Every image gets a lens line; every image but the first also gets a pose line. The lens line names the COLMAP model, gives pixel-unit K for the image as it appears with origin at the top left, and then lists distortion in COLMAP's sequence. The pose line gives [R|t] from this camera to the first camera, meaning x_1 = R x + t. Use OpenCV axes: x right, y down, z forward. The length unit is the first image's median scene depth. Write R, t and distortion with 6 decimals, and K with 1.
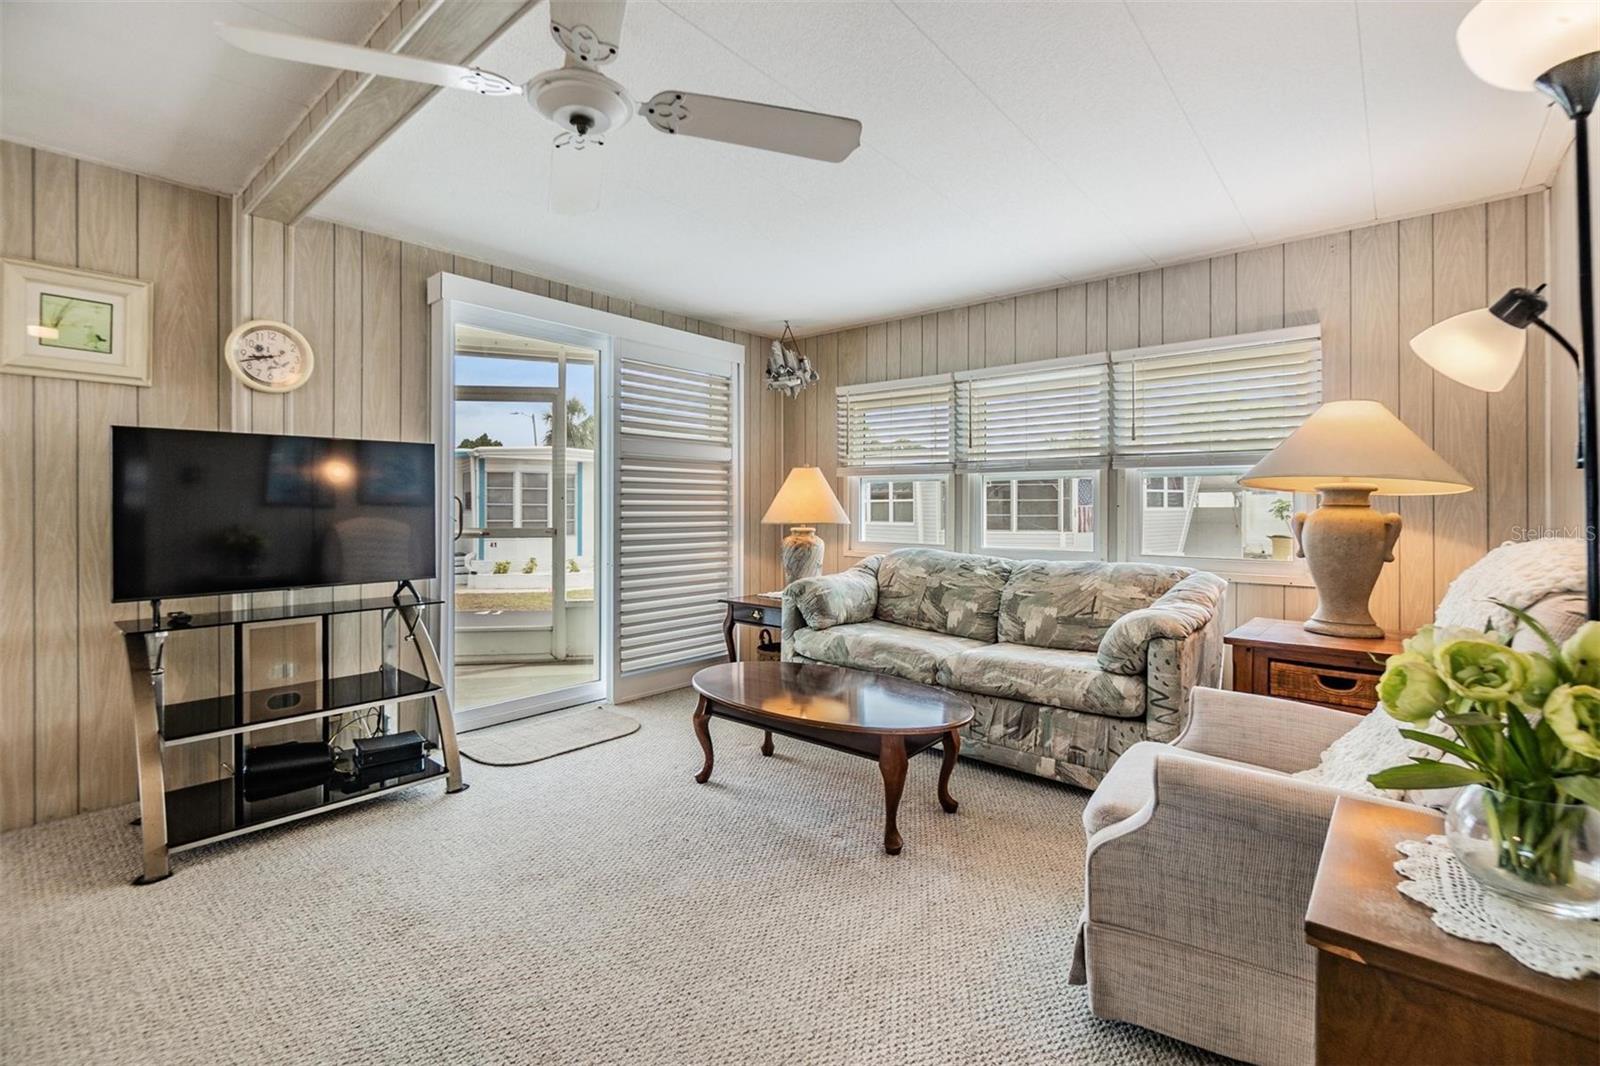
lens RADIAL K [[705.0, 0, 794.0], [0, 705.0, 503.8], [0, 0, 1]] dist [-0.004024, -0.000164]
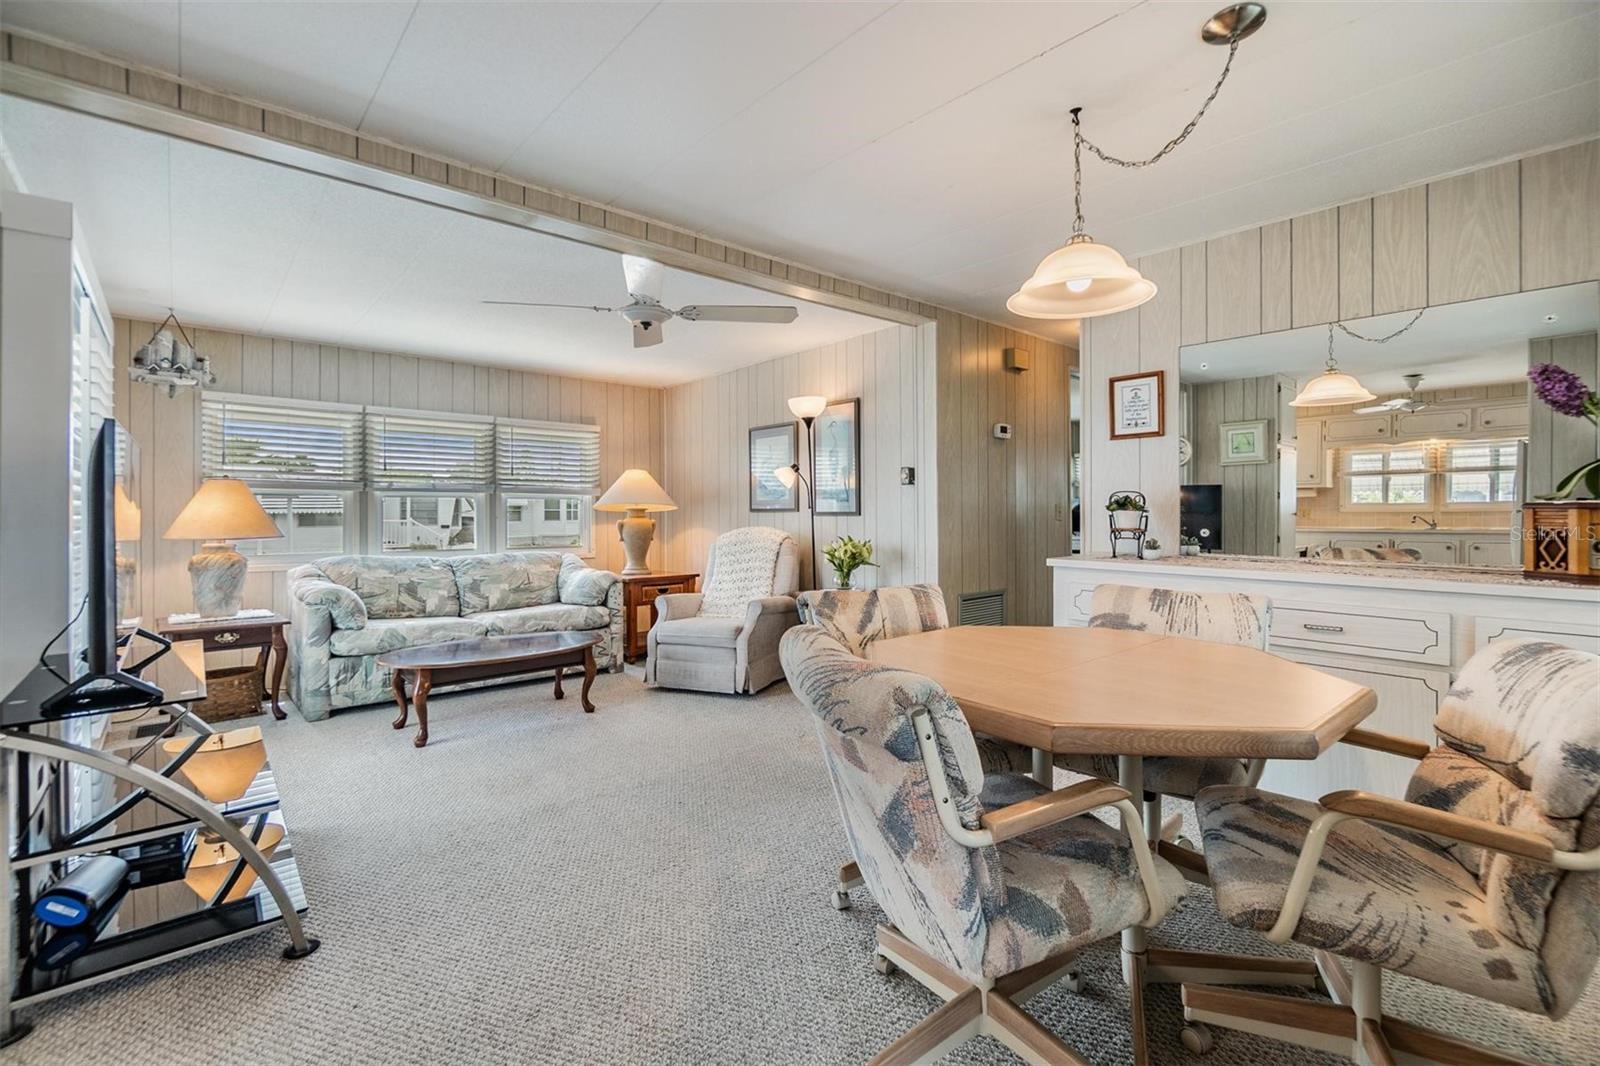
lens RADIAL K [[696.9, 0, 804.8], [0, 696.9, 509.9], [0, 0, 1]] dist [-0.015052, -0.000291]
pose [[0.123057, 0.000506, 0.992399, -0.975553], [-0.000895, 1.000000, -0.000399, -0.013308], [-0.992399, -0.000839, 0.123057, 0.147879]]
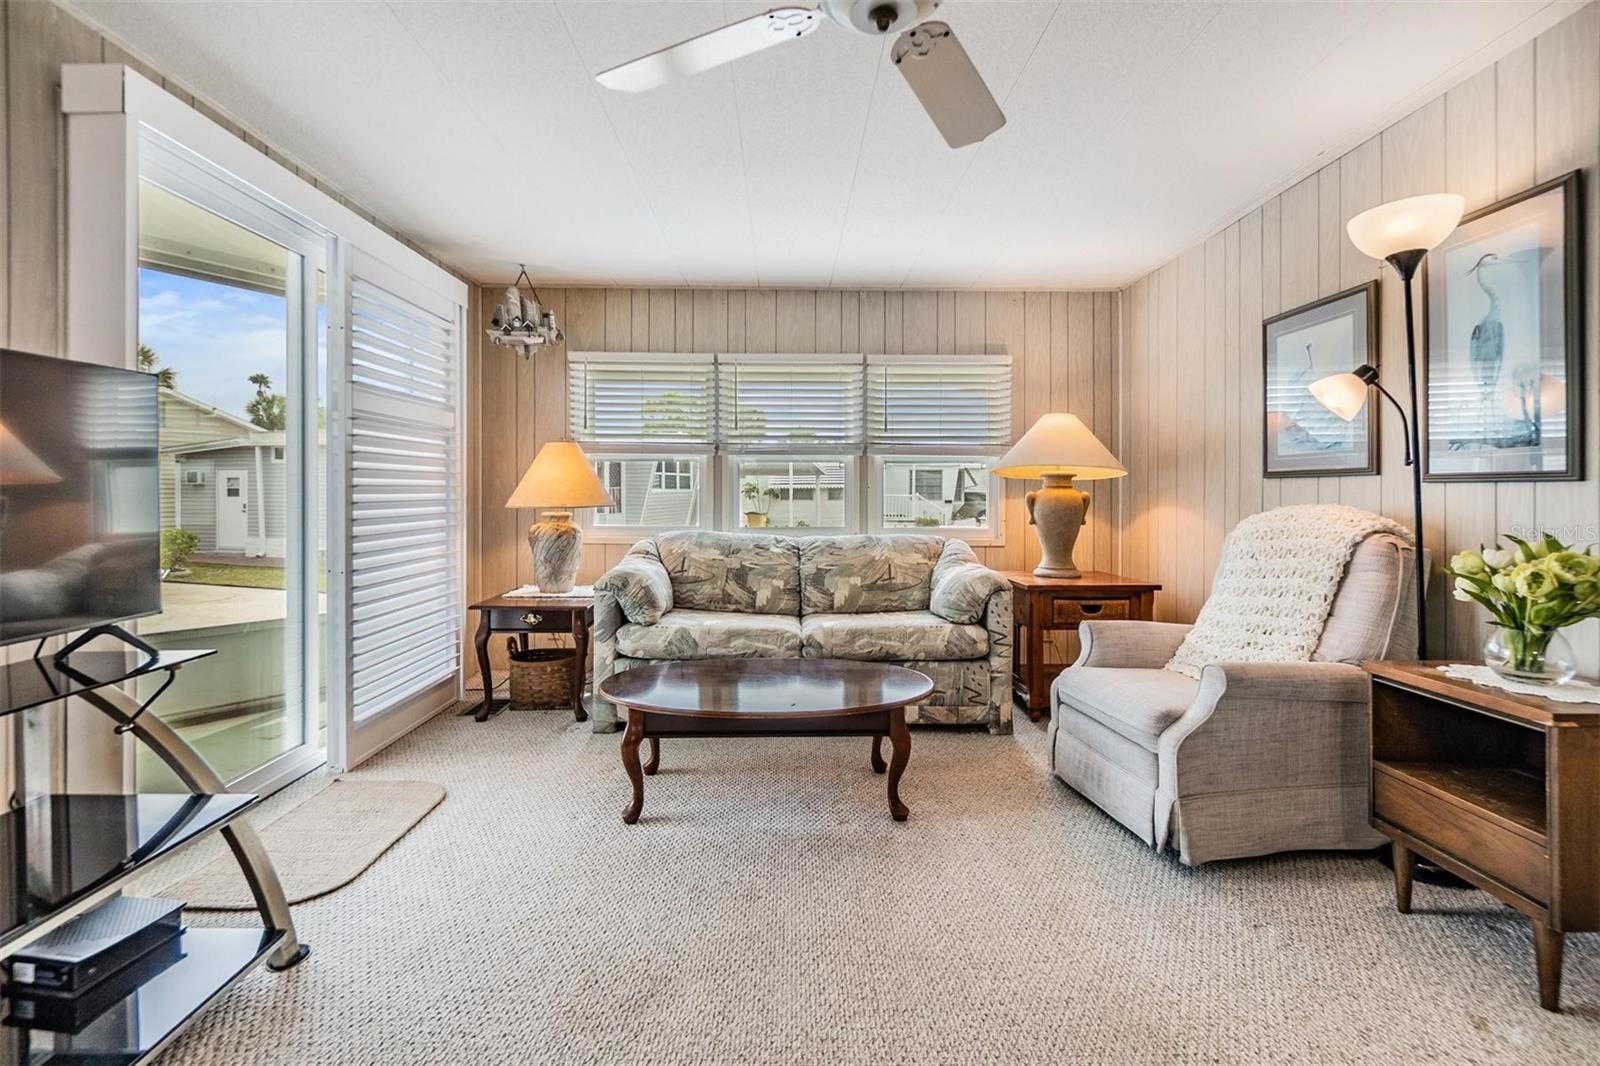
lens RADIAL K [[709.8, 0, 794.8], [0, 709.8, 491.9], [0, 0, 1]] dist [-0.000451, -0.000135]
pose [[0.747544, -0.003371, 0.664203, -0.421254], [-0.002549, 0.999965, 0.007944, 0.001964], [-0.664207, -0.007632, 0.747510, 0.201599]]
